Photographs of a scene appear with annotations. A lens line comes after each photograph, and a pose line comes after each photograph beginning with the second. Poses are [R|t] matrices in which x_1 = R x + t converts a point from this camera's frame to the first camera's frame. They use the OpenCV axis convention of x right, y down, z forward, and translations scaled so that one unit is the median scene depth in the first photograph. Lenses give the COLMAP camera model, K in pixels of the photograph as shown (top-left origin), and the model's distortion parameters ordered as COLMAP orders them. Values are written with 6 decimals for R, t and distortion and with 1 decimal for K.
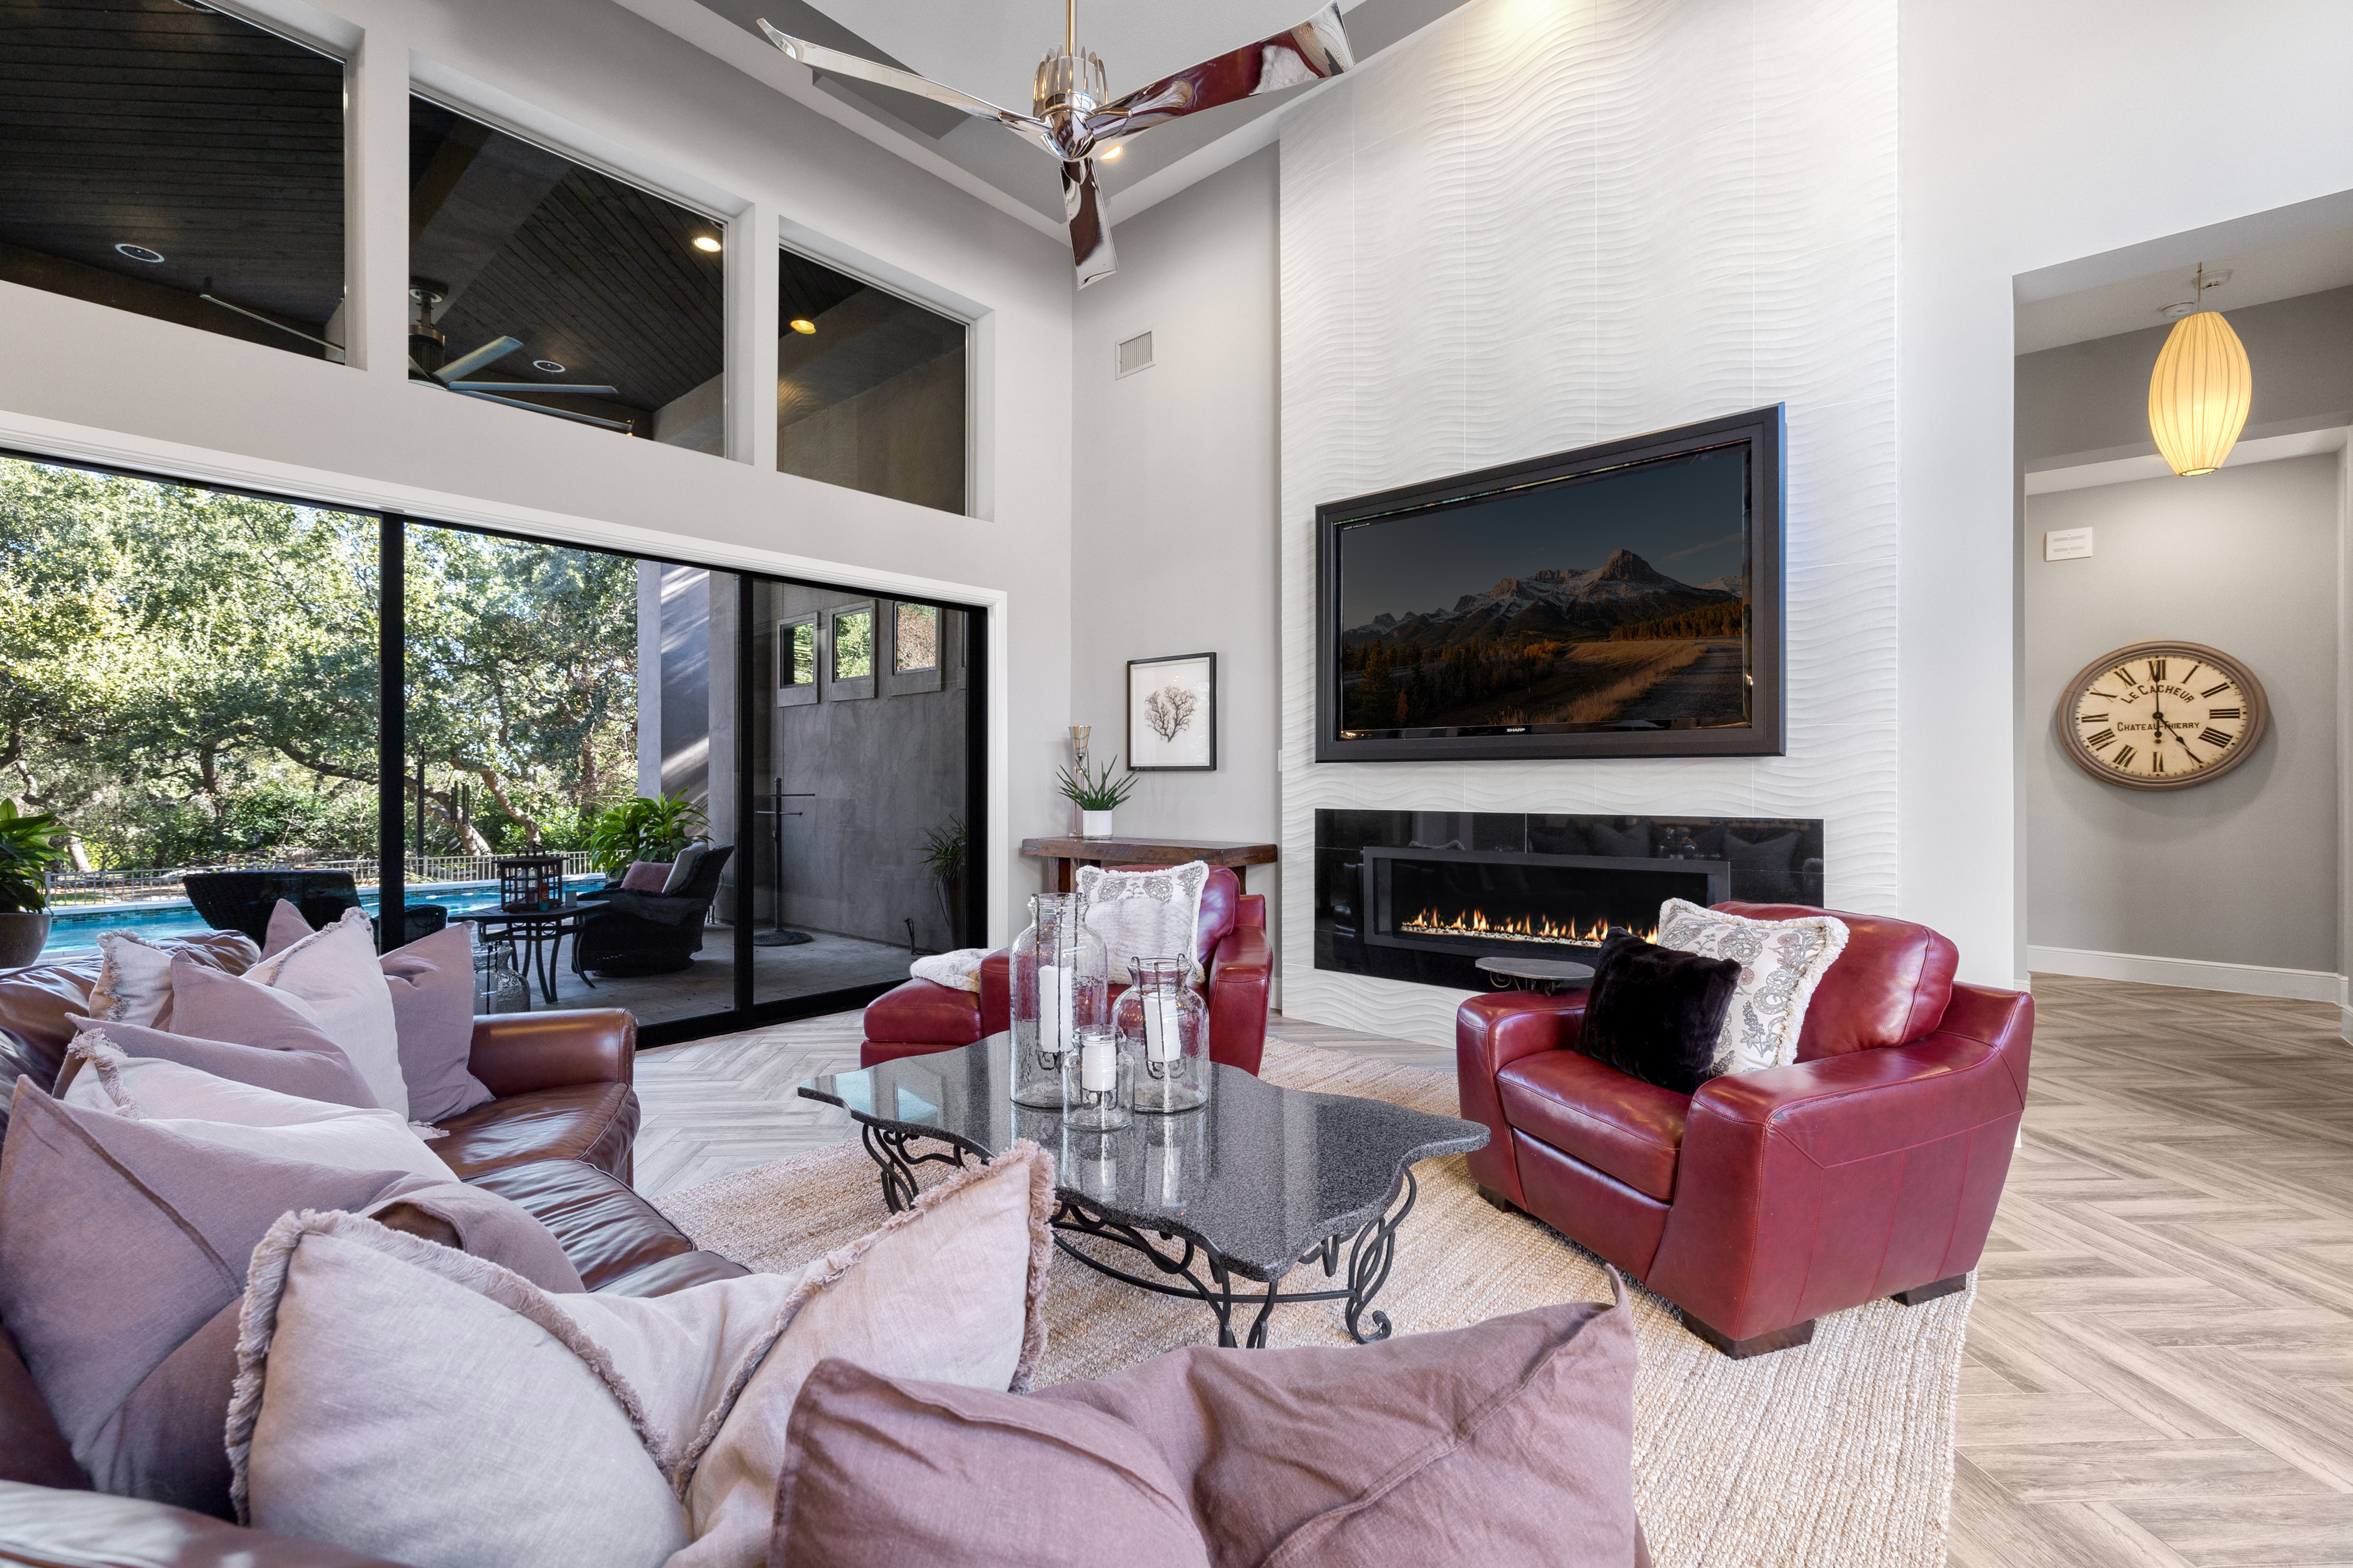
lens RADIAL K [[1029.2, 0, 1164.0], [0, 1029.2, 775.8], [0, 0, 1]] dist [0.001622, -0.000858]
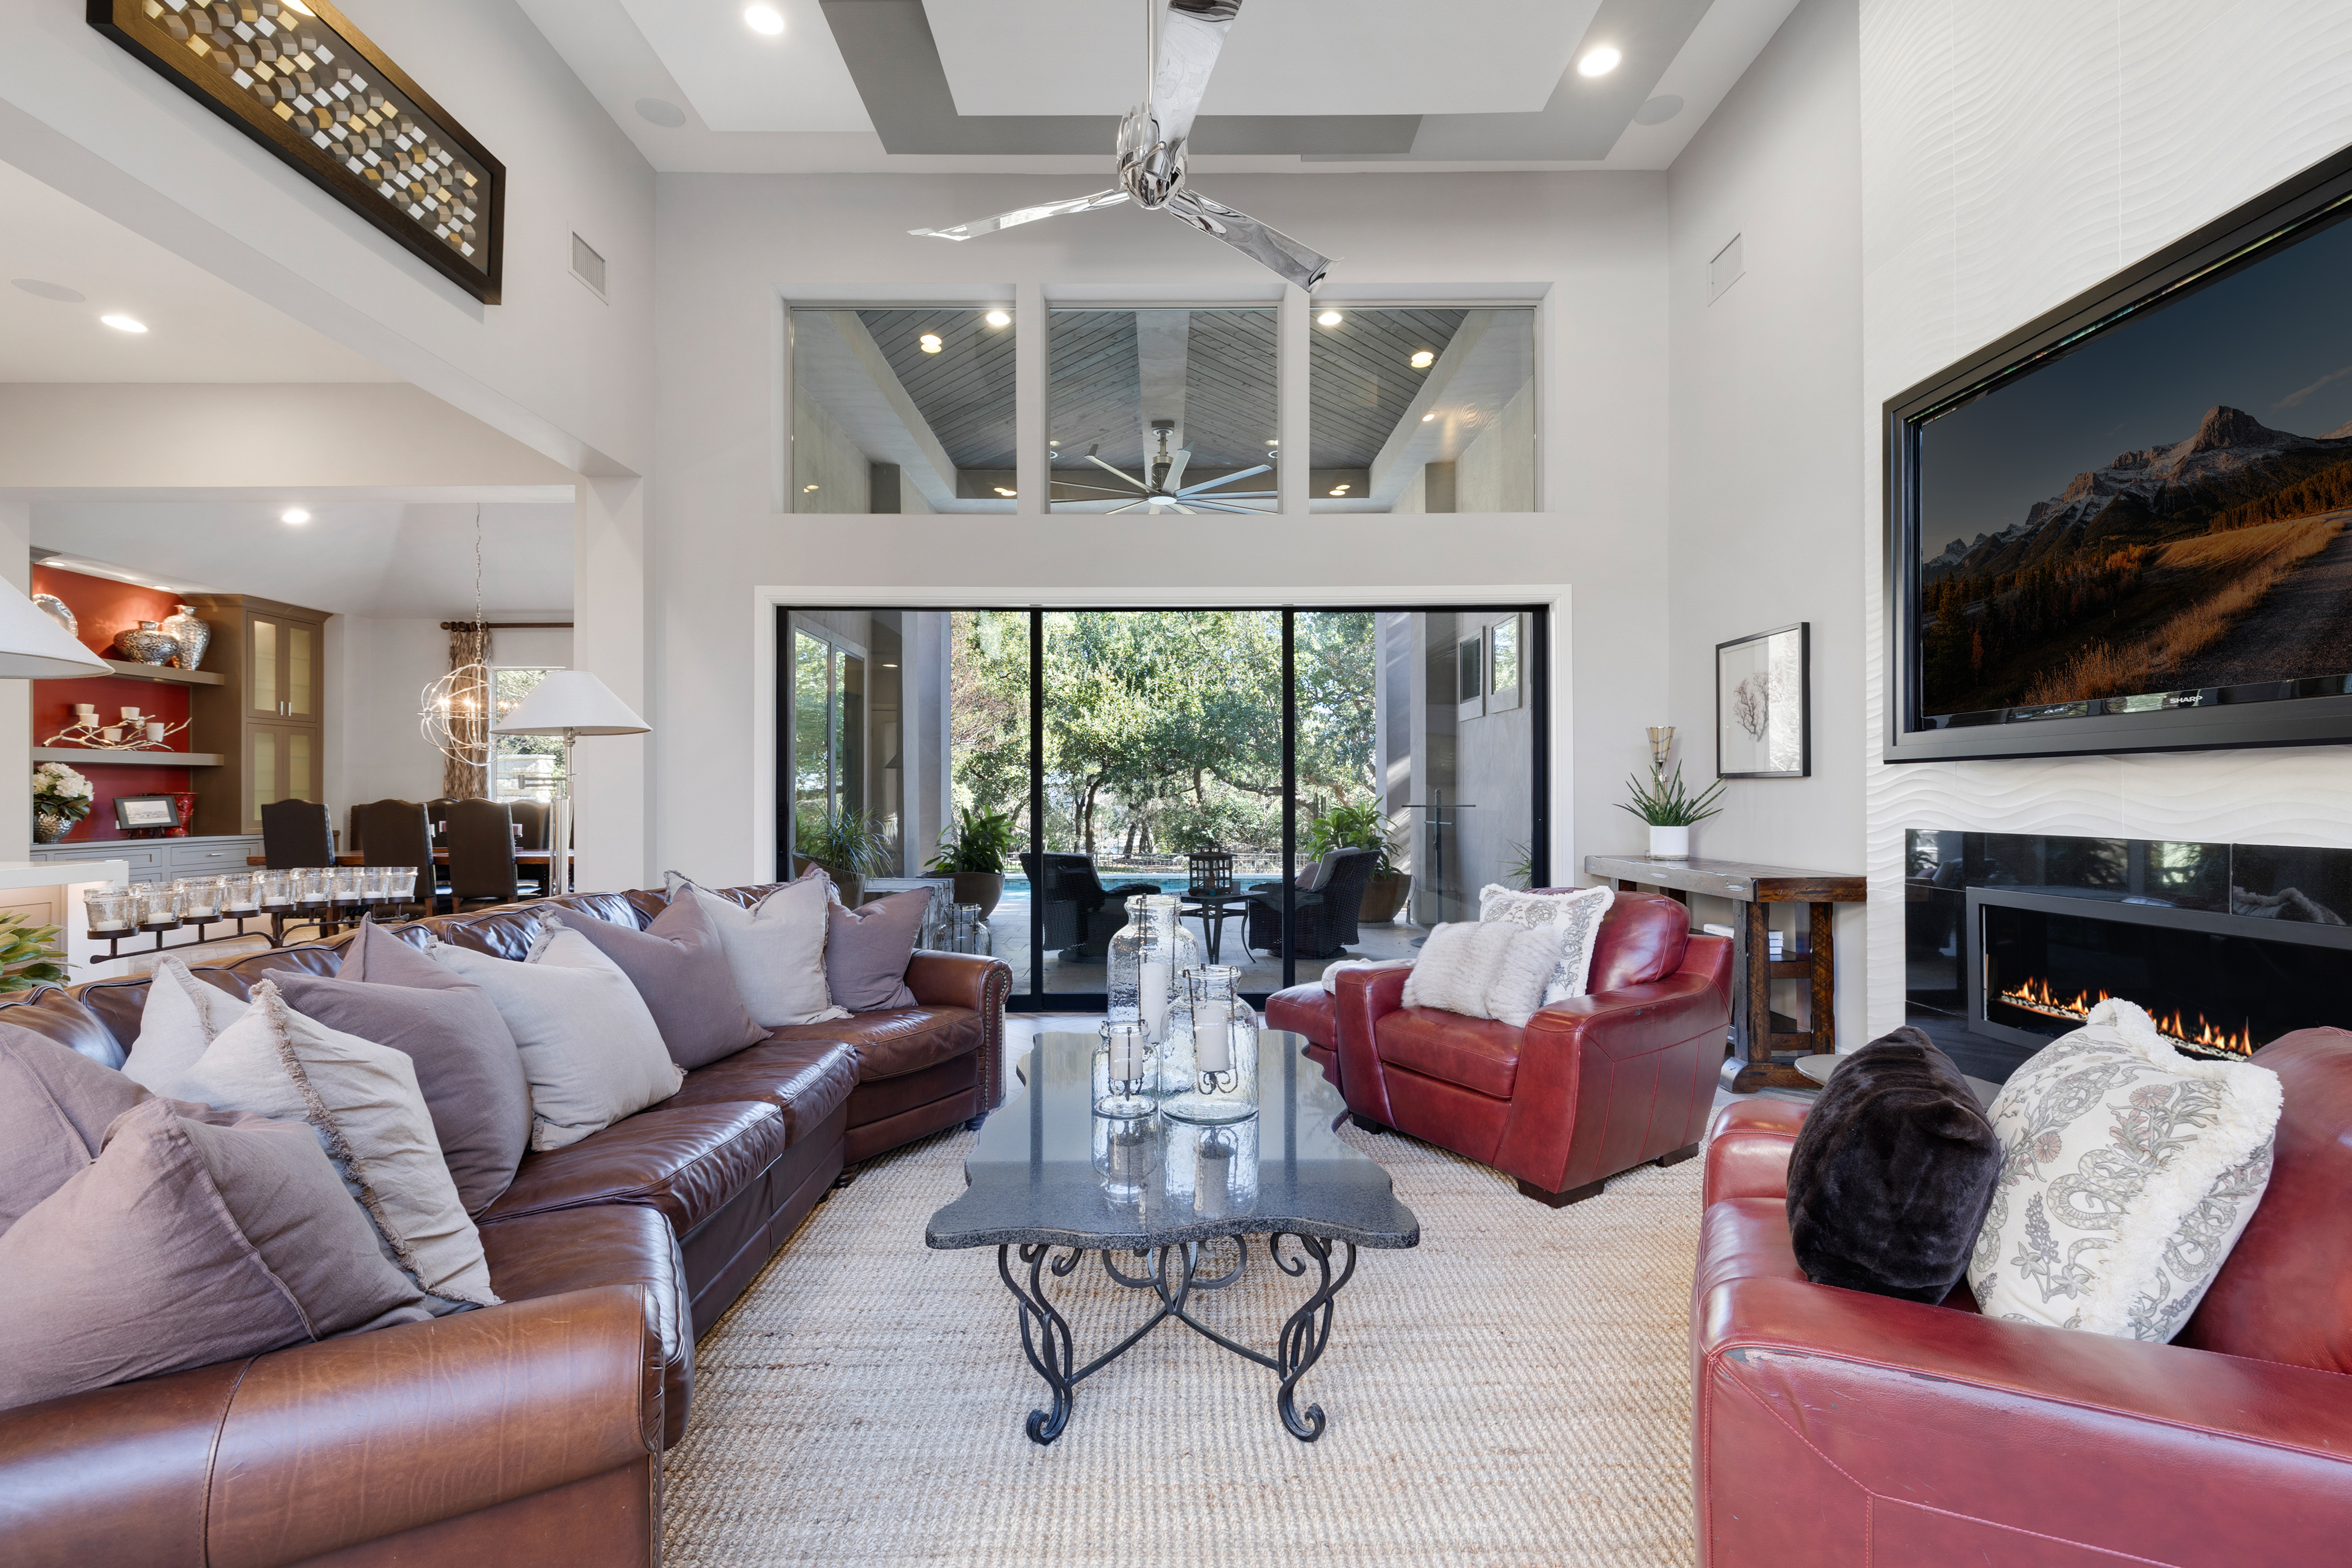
lens RADIAL K [[1028.8, 0, 1174.1], [0, 1028.8, 780.4], [0, 0, 1]] dist [0.001622, -0.000858]
pose [[0.646795, -0.012244, -0.762565, 0.365586], [0.005551, 0.999920, -0.011346, 0.004508], [0.762643, 0.003106, 0.646812, 0.165840]]
